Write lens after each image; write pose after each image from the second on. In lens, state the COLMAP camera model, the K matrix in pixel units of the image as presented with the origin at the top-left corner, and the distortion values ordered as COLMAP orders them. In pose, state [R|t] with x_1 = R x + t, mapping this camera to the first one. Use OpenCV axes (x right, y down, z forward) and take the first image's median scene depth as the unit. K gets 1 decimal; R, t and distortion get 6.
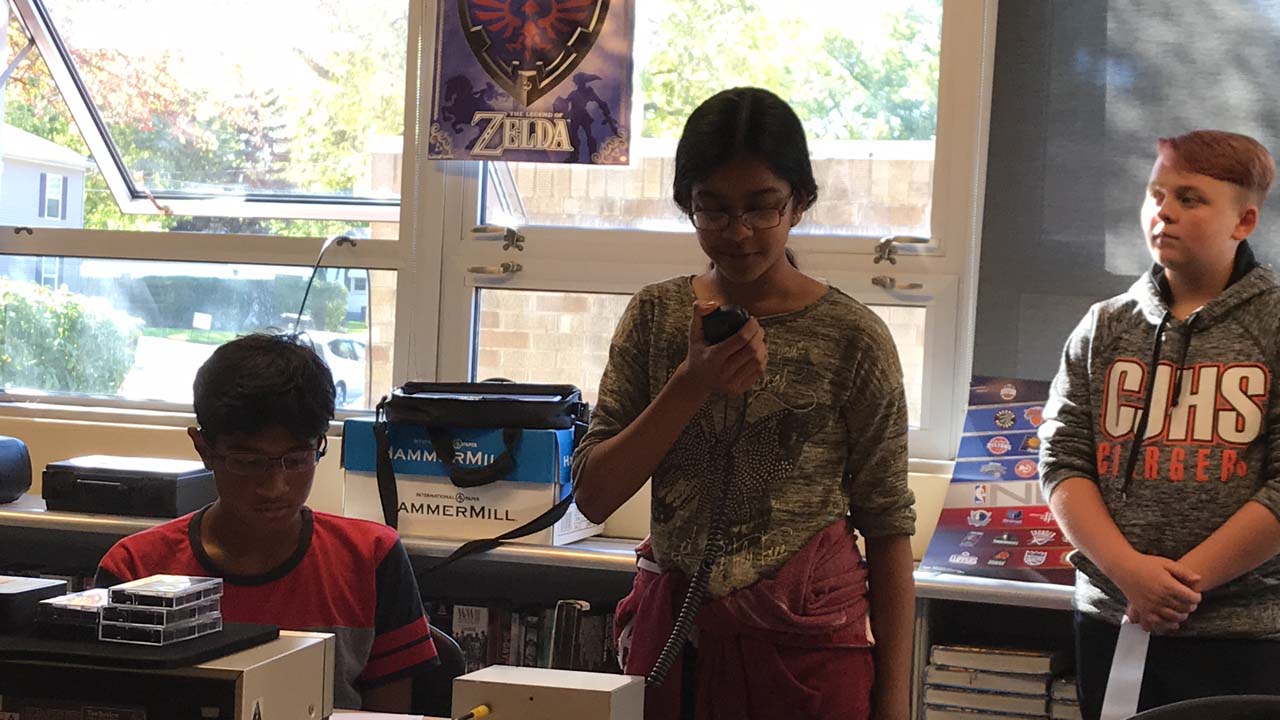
lens RADIAL K [[2375.9, 0, 632.4], [0, 2375.9, 372.0], [0, 0, 1]] dist [0.154095, 0.000000]
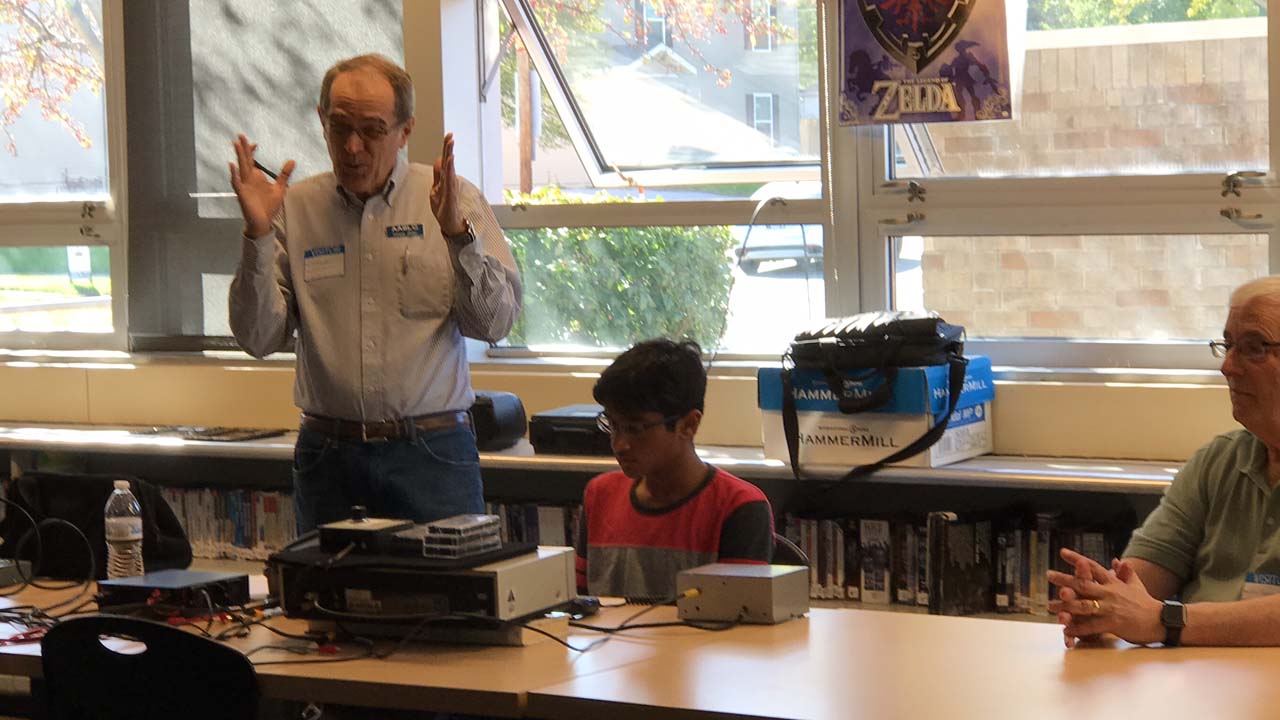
lens RADIAL K [[3237.5, 0, 639.9], [0, 3237.5, 367.1], [0, 0, 1]] dist [0.119218, 0.000000]
pose [[0.954907, -0.054801, -0.291803, 0.269198], [0.069968, 0.996674, 0.041789, -0.047056], [0.288542, -0.060322, 0.955565, -0.504674]]
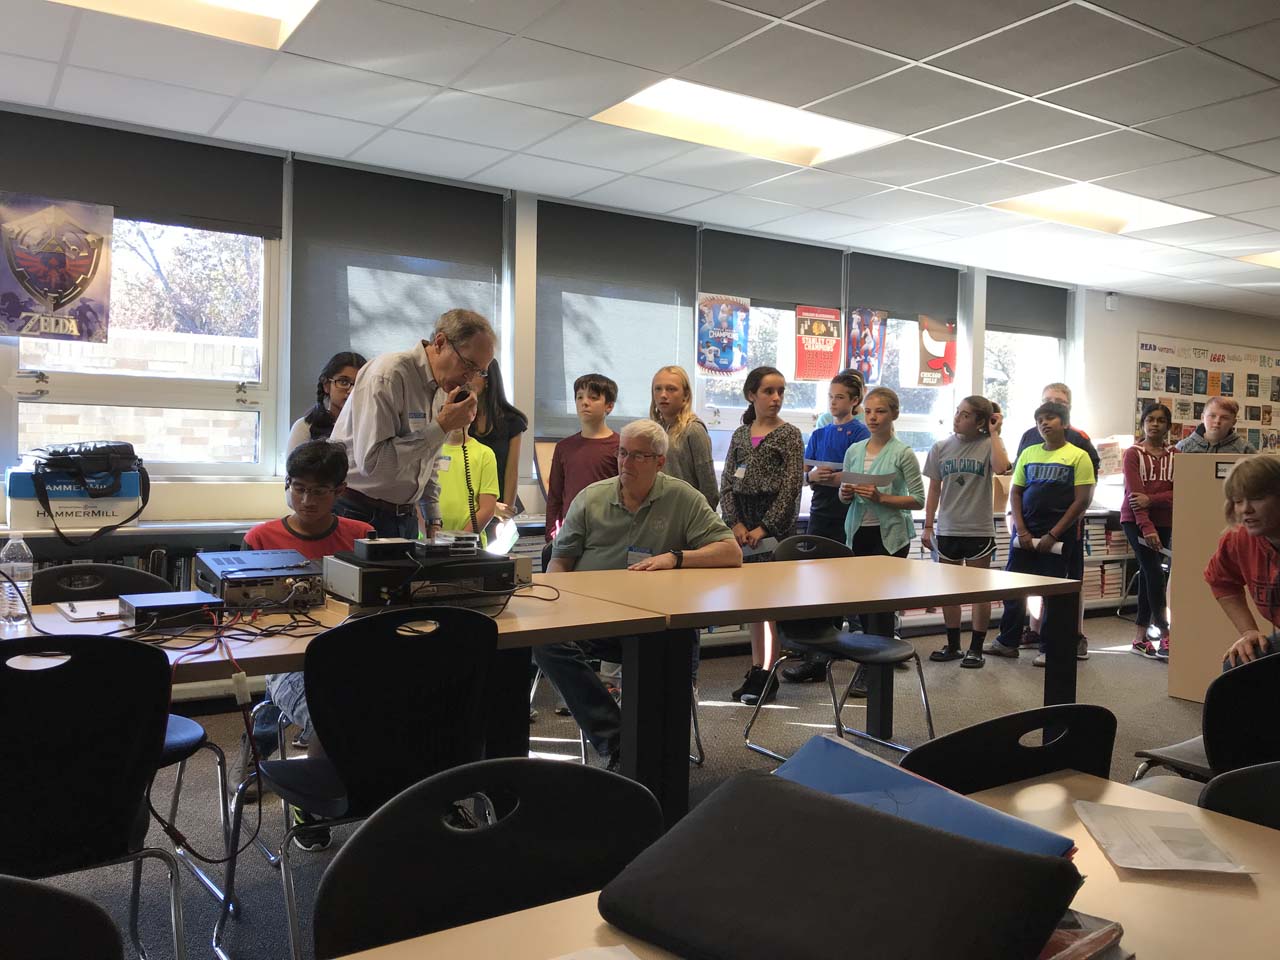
lens RADIAL K [[1038.6, 0, 646.3], [0, 1038.6, 470.2], [0, 0, 1]] dist [0.007420, 0.014695]
pose [[0.590424, -0.051999, 0.805416, -0.464494], [0.014945, 0.998456, 0.053506, -0.017741], [-0.806955, -0.019555, 0.590290, 0.076749]]
